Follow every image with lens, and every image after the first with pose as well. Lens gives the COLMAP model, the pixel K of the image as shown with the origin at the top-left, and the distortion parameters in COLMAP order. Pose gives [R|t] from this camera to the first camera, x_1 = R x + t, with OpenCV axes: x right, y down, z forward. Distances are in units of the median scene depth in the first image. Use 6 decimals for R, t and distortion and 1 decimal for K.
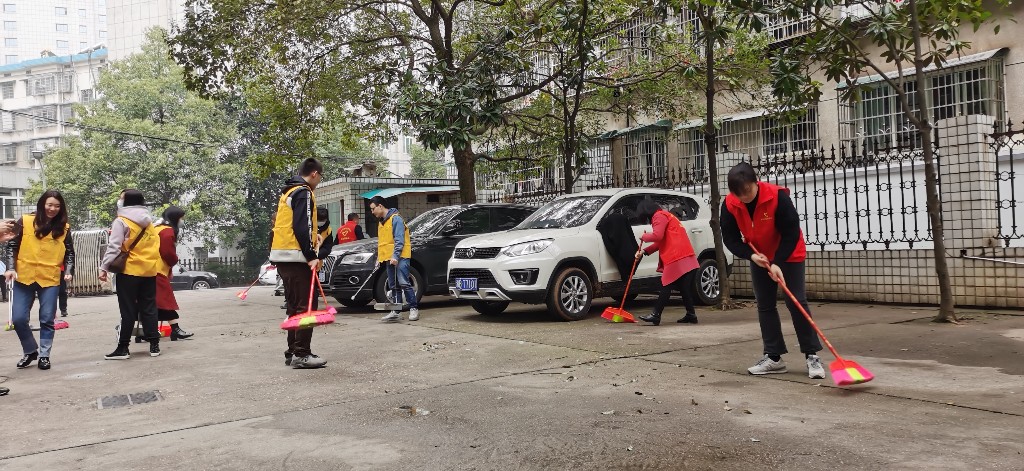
lens RADIAL K [[779.0, 0, 512.9], [0, 779.0, 234.3], [0, 0, 1]] dist [0.056413, -0.049176]
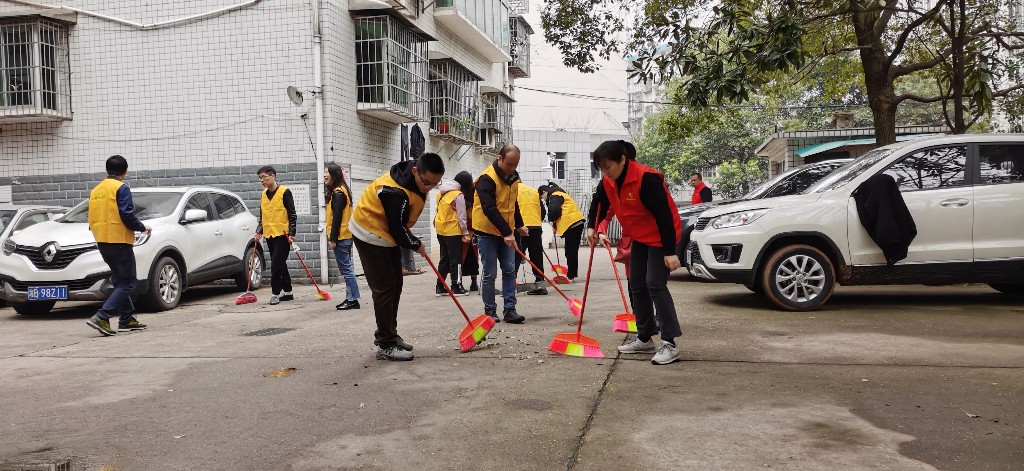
lens RADIAL K [[779.0, 0, 512.9], [0, 779.0, 234.3], [0, 0, 1]] dist [0.056413, -0.049176]
pose [[0.689105, 0.033790, -0.723874, 0.323493], [0.009944, 0.998377, 0.056069, -0.010866], [0.724594, -0.045836, 0.687651, 0.175326]]
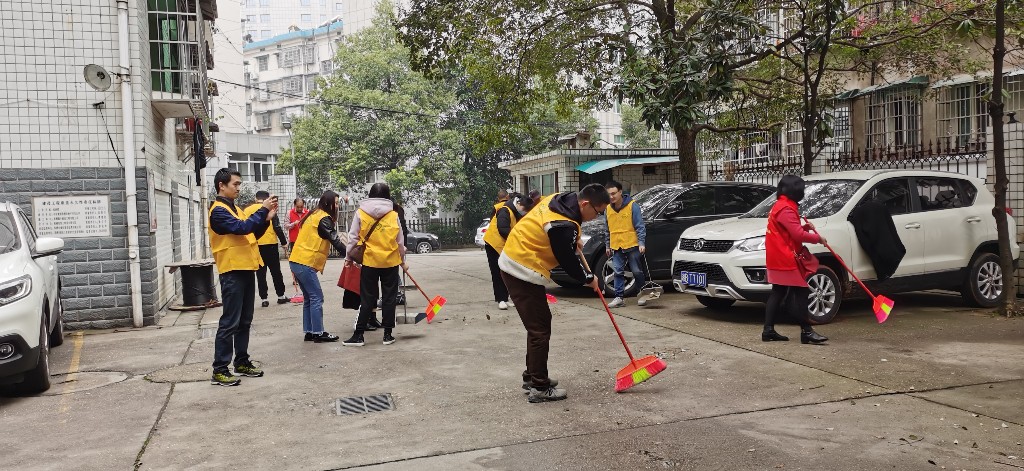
lens RADIAL K [[779.0, 0, 512.9], [0, 779.0, 234.3], [0, 0, 1]] dist [0.056413, -0.049176]
pose [[0.965540, 0.018389, -0.259604, -0.019504], [-0.003841, 0.998399, 0.056433, -0.029046], [0.260226, -0.053492, 0.964065, 0.039580]]
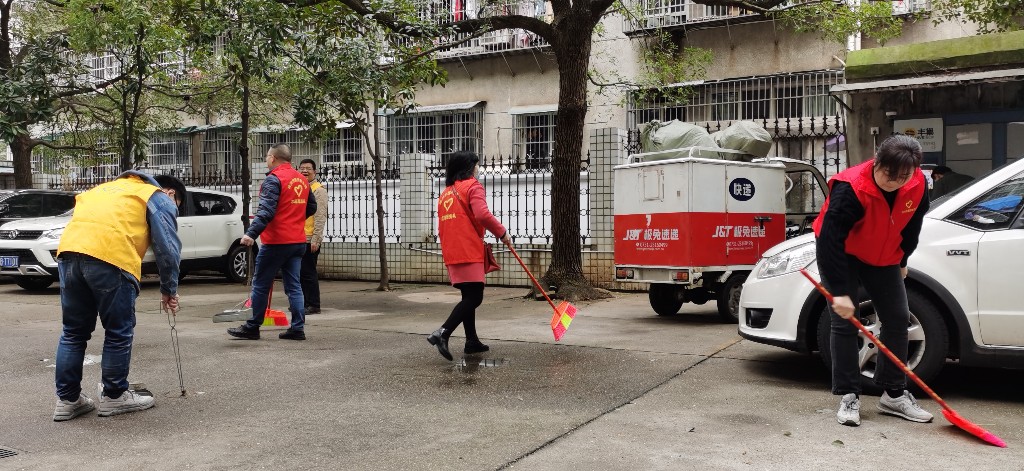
lens RADIAL K [[779.0, 0, 512.9], [0, 779.0, 234.3], [0, 0, 1]] dist [0.056413, -0.049176]
pose [[0.887345, 0.034507, 0.459814, 0.046668], [-0.039314, 0.999227, 0.000881, -0.004873], [-0.459428, -0.018859, 0.888015, -0.274745]]
